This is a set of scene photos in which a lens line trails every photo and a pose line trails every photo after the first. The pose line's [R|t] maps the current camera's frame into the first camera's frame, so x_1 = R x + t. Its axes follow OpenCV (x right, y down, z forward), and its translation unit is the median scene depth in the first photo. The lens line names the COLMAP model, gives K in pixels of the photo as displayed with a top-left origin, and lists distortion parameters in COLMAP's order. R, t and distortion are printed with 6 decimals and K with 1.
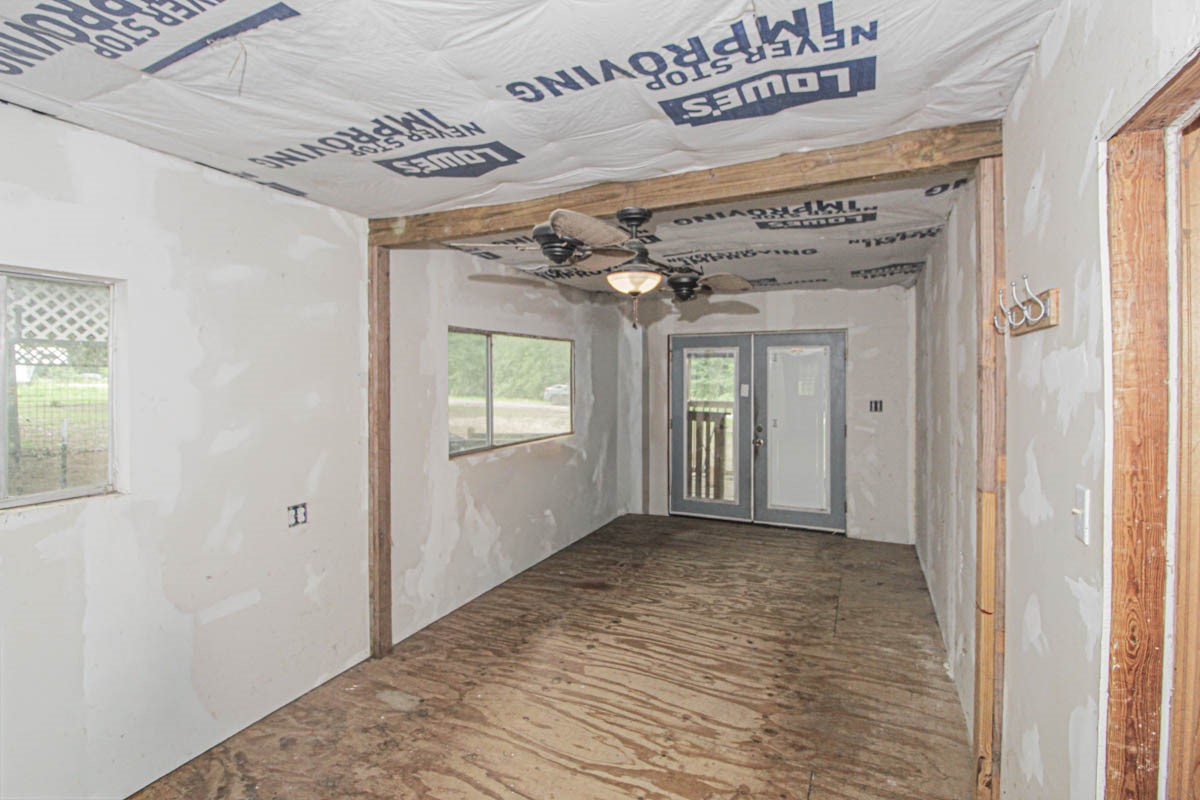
lens RADIAL K [[549.3, 0, 596.4], [0, 549.3, 369.3], [0, 0, 1]] dist [0.000815, -0.011691]
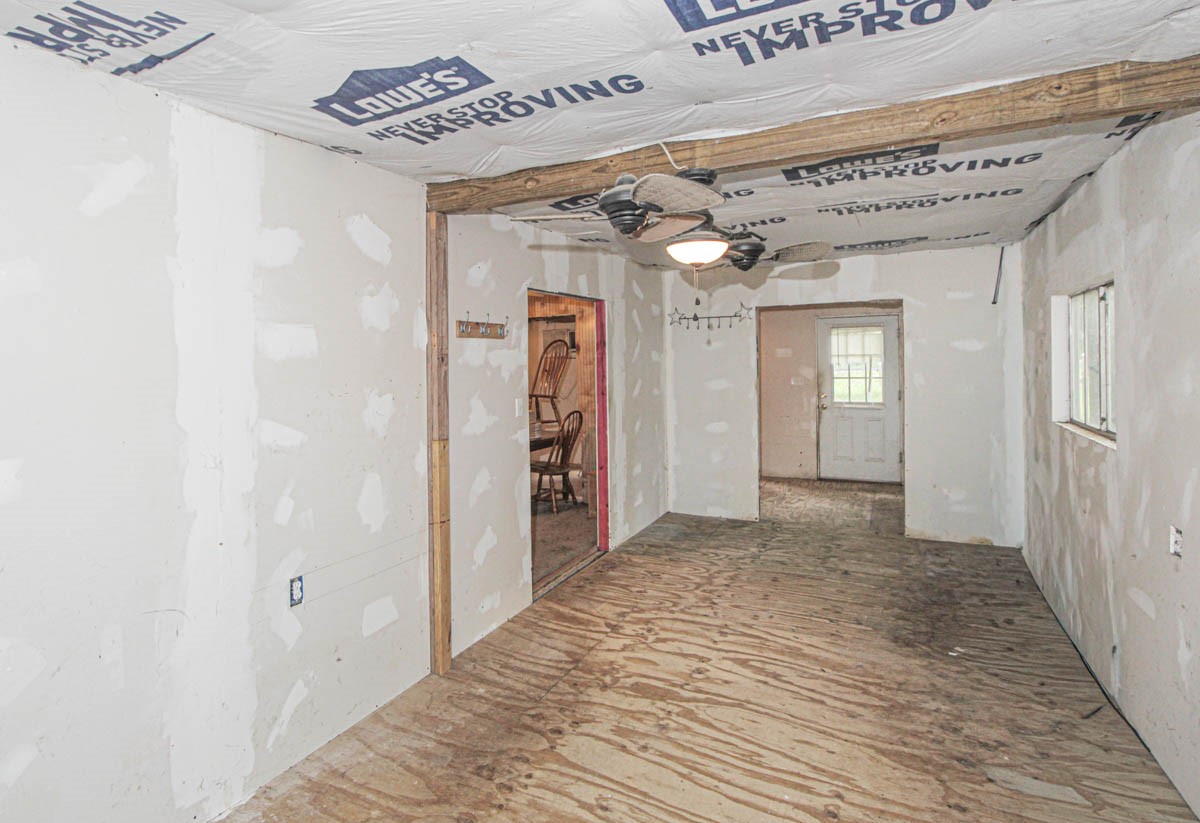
lens RADIAL K [[593.2, 0, 600.0], [0, 593.2, 411.5], [0, 0, 1]] dist [-0.000324, -0.000105]
pose [[-0.999878, 0.012682, -0.009078, 0.245467], [0.011896, 0.996561, 0.082008, 0.029745], [0.010087, 0.081890, -0.996590, 1.974492]]
